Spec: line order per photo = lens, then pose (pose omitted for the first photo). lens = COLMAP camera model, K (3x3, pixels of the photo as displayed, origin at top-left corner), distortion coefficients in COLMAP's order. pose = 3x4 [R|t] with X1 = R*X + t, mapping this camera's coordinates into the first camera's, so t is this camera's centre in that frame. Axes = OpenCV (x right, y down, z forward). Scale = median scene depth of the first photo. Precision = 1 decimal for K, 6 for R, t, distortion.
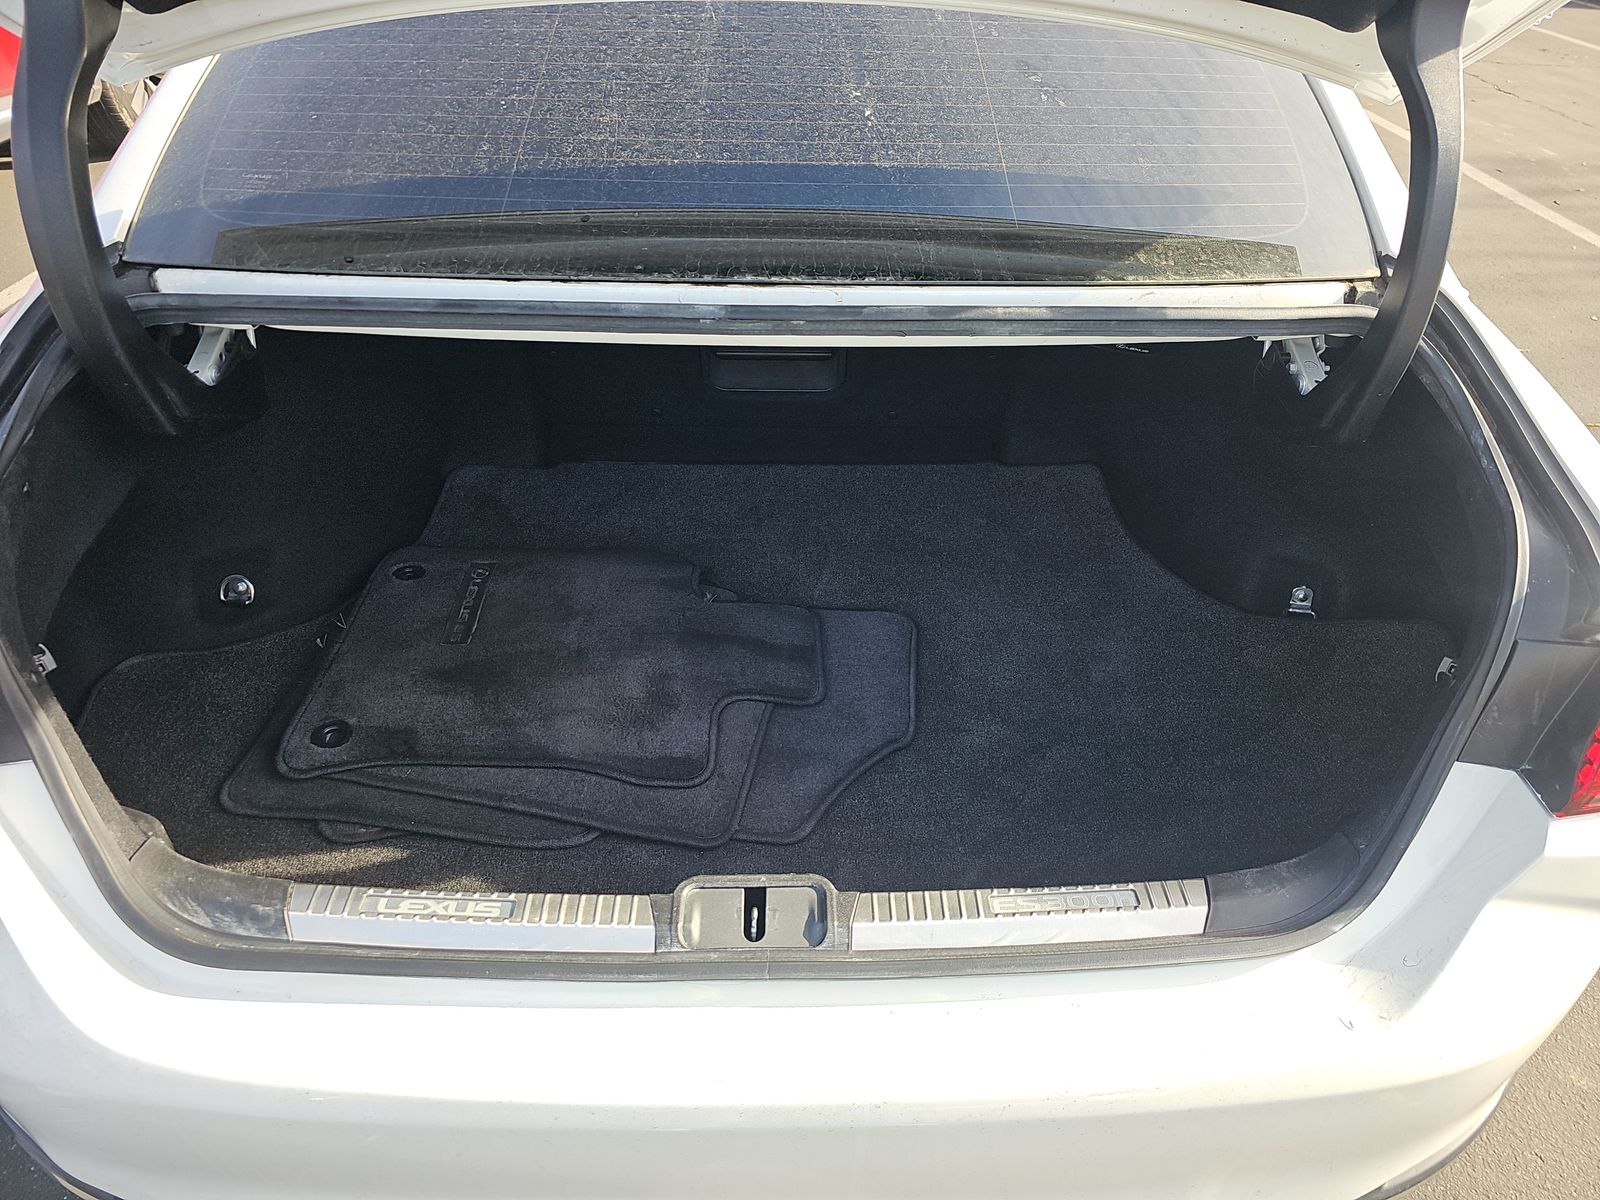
lens RADIAL K [[1066.3, 0, 805.3], [0, 1066.3, 602.9], [0, 0, 1]] dist [0.031697, -0.028671]
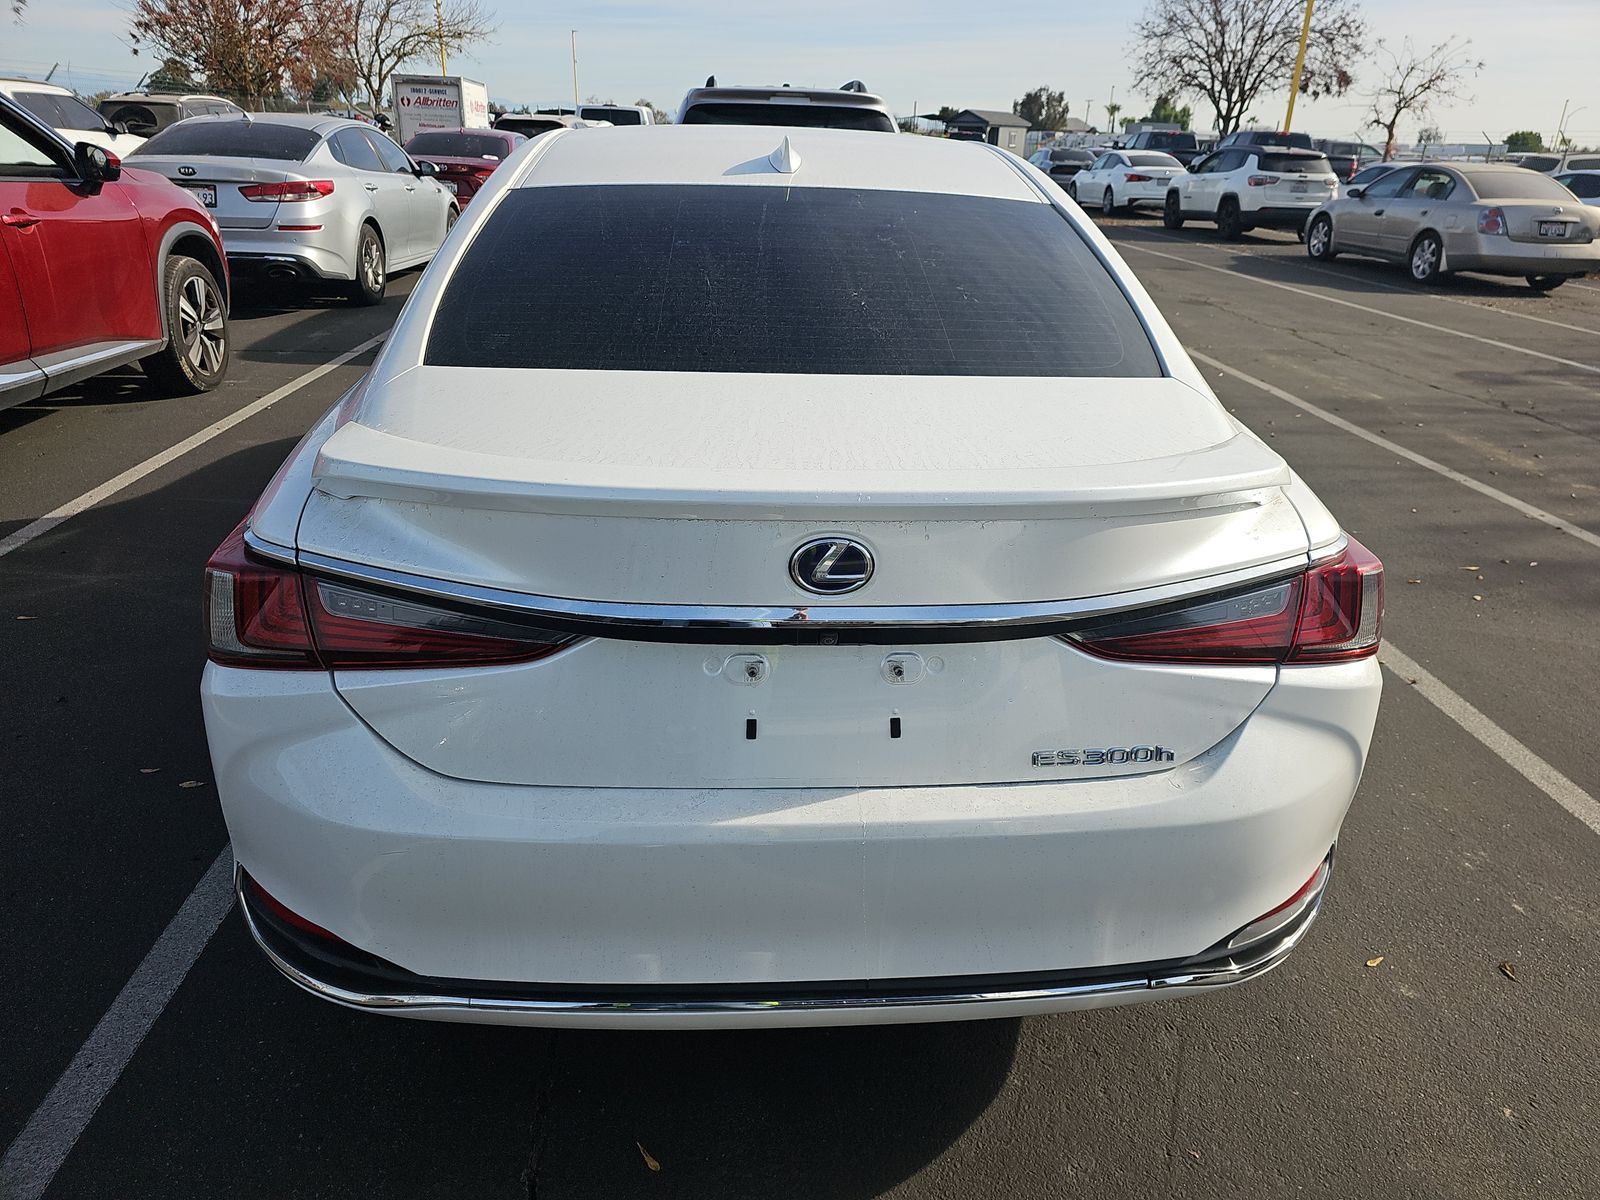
lens RADIAL K [[1066.3, 0, 805.3], [0, 1066.3, 602.9], [0, 0, 1]] dist [0.031697, -0.028671]
pose [[0.998489, -0.010692, 0.053893, -0.031029], [0.022724, 0.973422, -0.227888, 0.092775], [-0.050024, 0.228768, 0.972195, -0.126869]]
